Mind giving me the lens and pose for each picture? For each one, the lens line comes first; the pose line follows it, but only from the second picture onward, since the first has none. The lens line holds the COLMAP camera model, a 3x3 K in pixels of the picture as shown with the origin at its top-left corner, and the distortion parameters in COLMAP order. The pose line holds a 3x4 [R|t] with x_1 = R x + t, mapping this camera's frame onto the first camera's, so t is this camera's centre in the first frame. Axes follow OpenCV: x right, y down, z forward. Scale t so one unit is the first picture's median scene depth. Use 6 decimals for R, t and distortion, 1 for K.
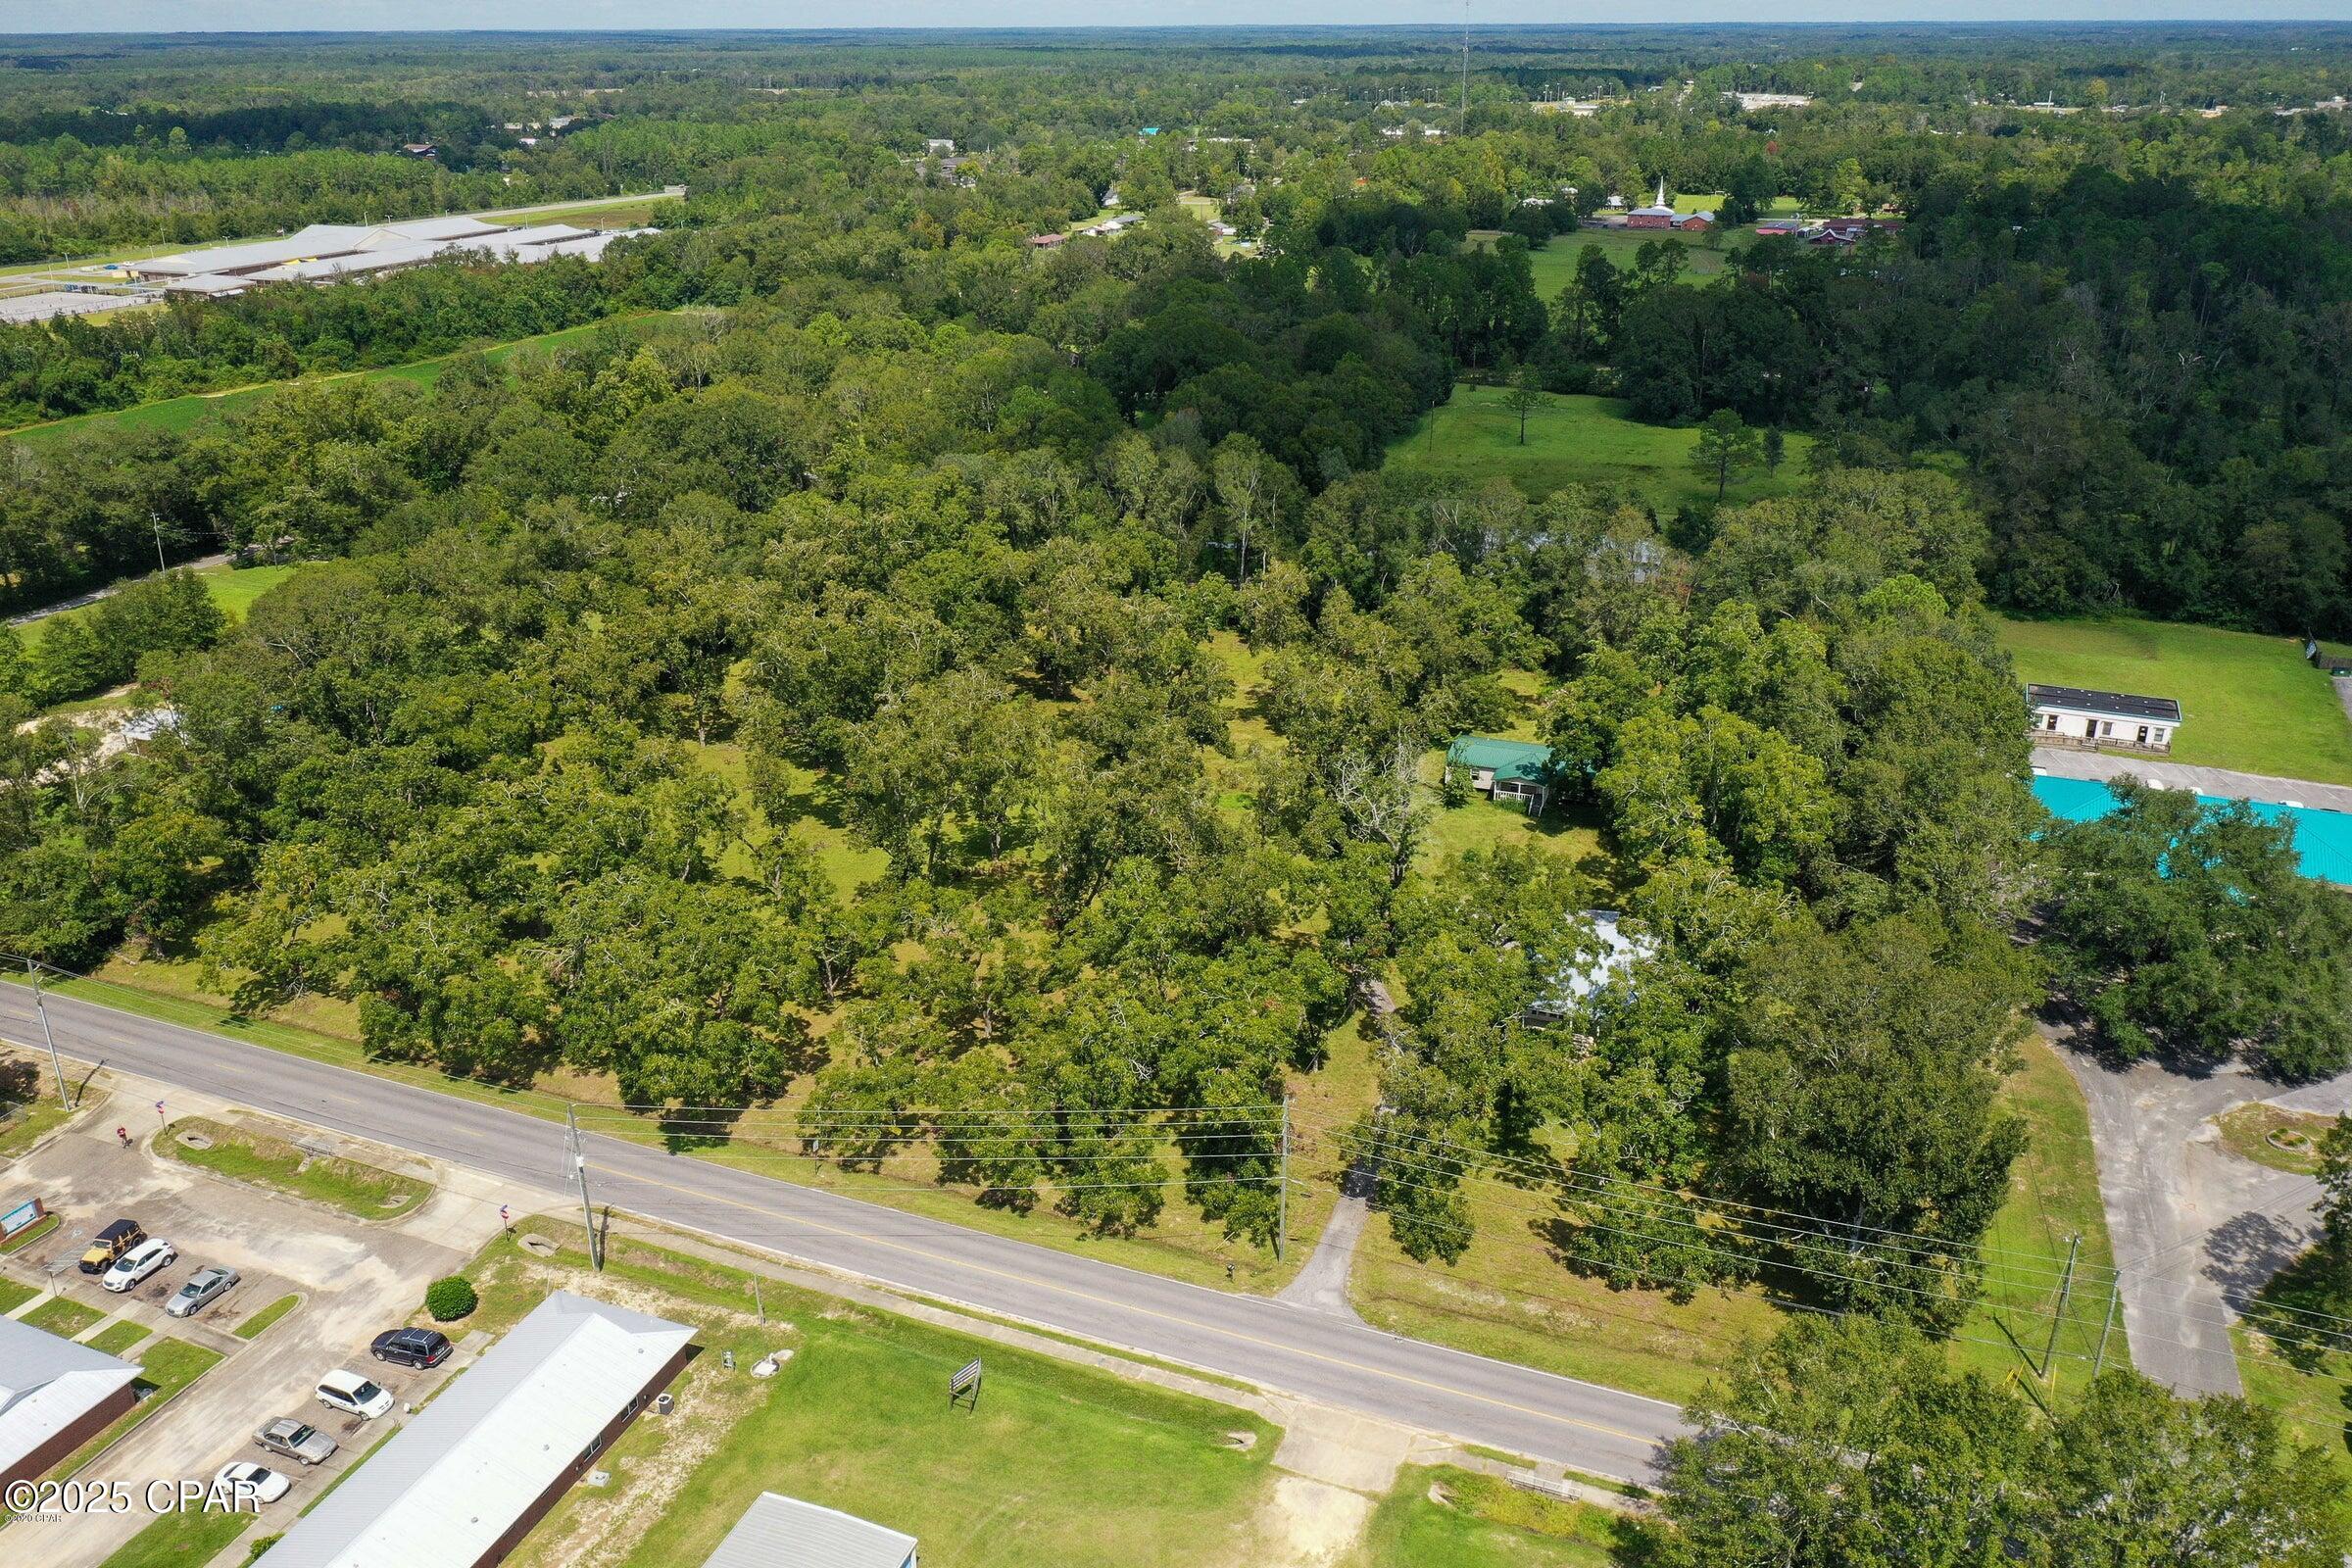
lens RADIAL K [[1845.0, 0, 1175.8], [0, 1845.0, 784.4], [0, 0, 1]] dist [-0.016846, 0.004572]
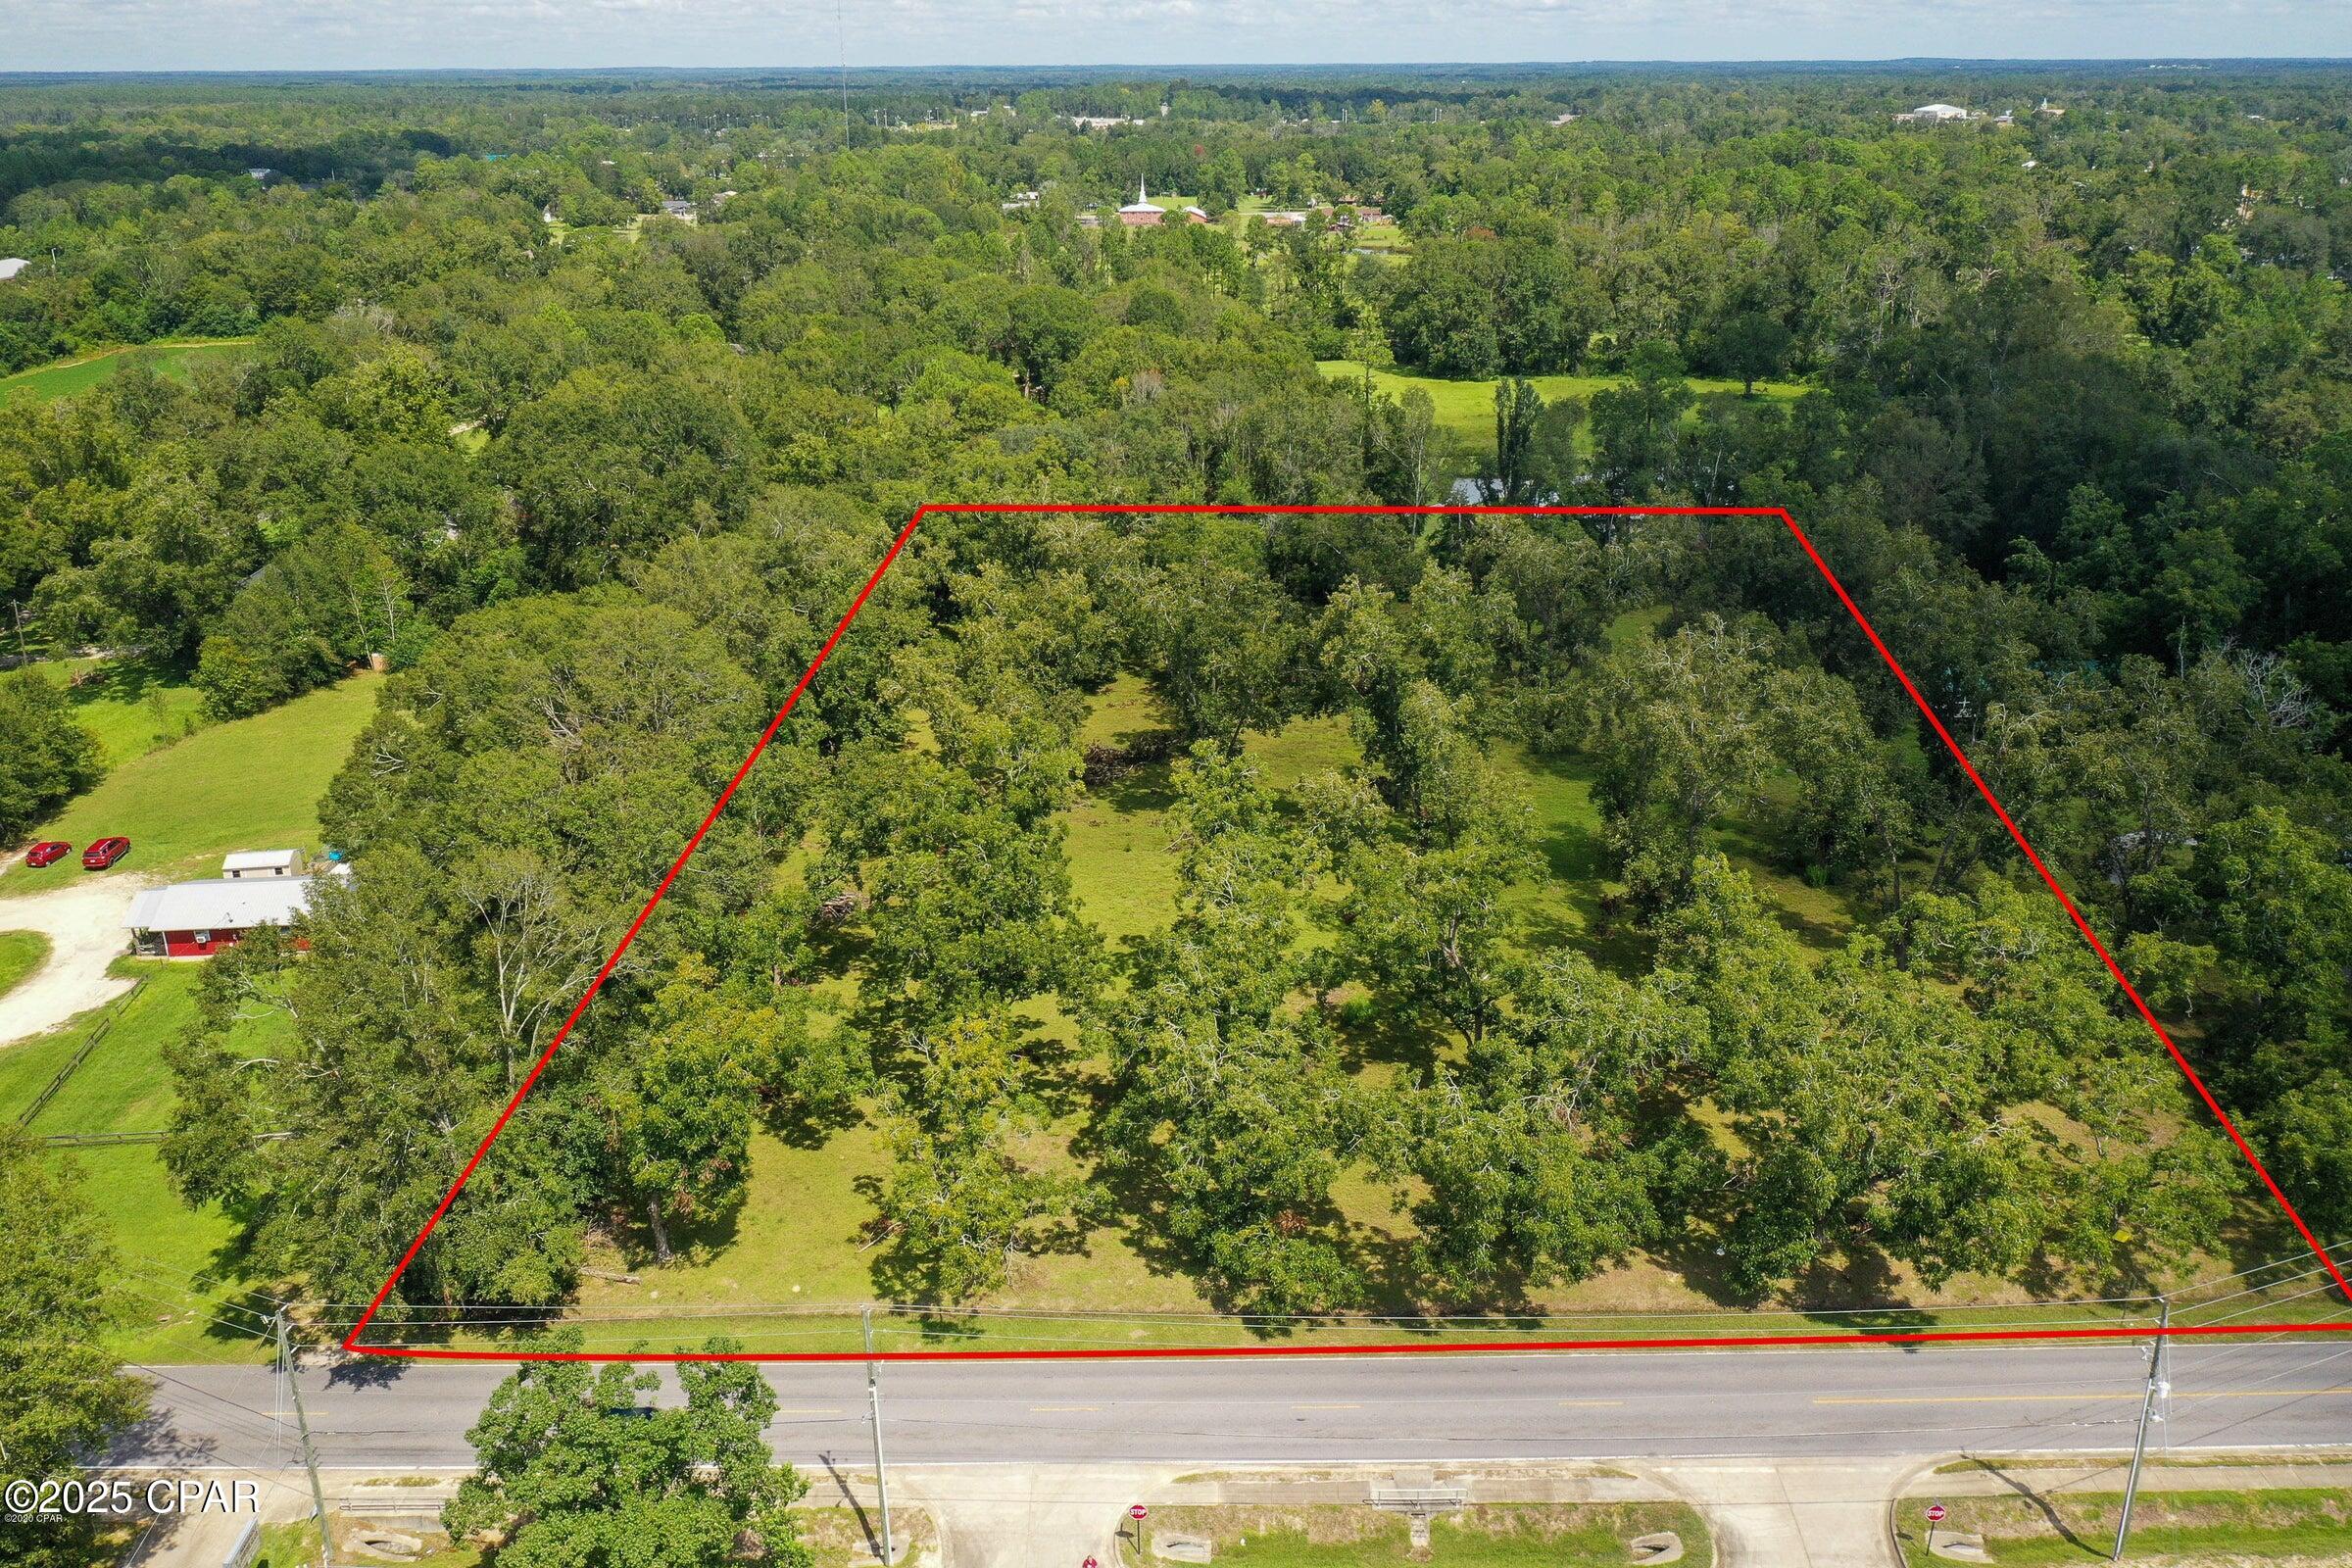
lens RADIAL K [[1845.0, 0, 1178.7], [0, 1845.0, 784.4], [0, 0, 1]] dist [-0.016846, 0.004572]
pose [[0.920112, -0.143468, 0.364433, -0.618795], [0.151584, 0.988424, 0.006400, -0.033871], [-0.361133, 0.049353, 0.931207, 0.413212]]
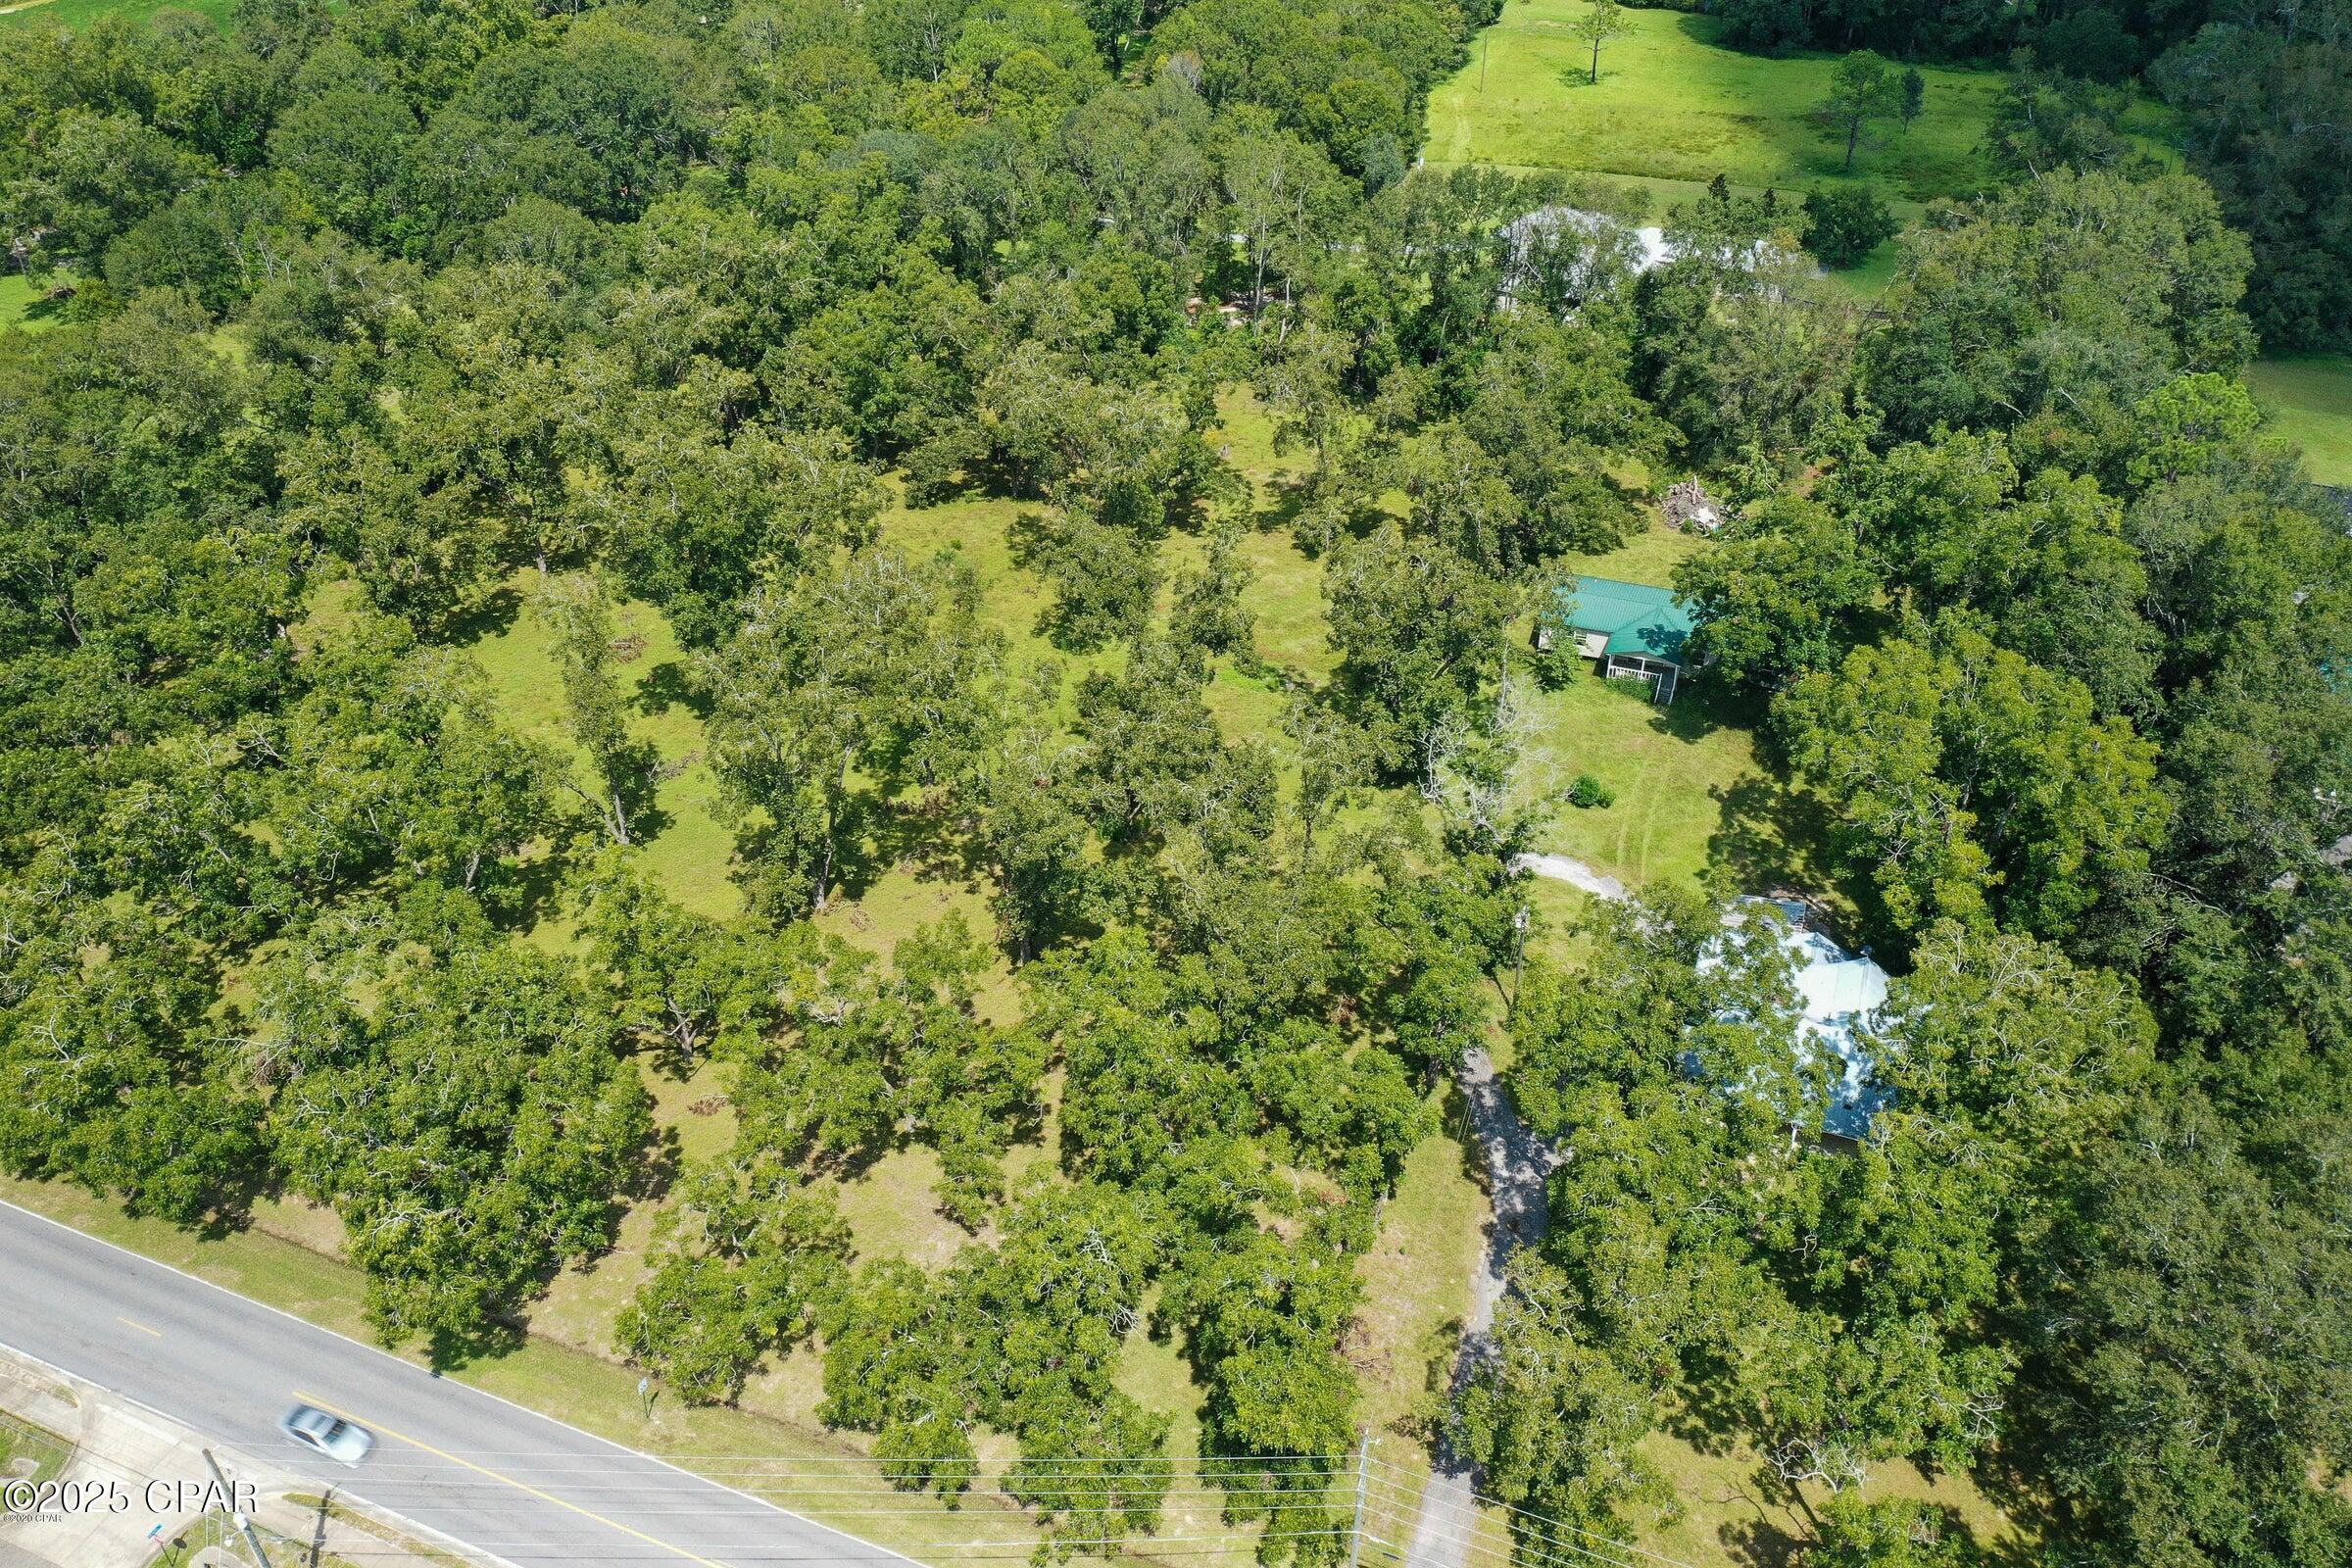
lens RADIAL K [[1845.0, 0, 1170.1], [0, 1845.0, 788.7], [0, 0, 1]] dist [-0.016846, 0.004572]
pose [[0.999994, -0.000772, 0.003521, -0.006036], [-0.000003, 0.976612, 0.215009, -0.130384], [-0.003604, -0.215007, 0.976606, 0.329627]]
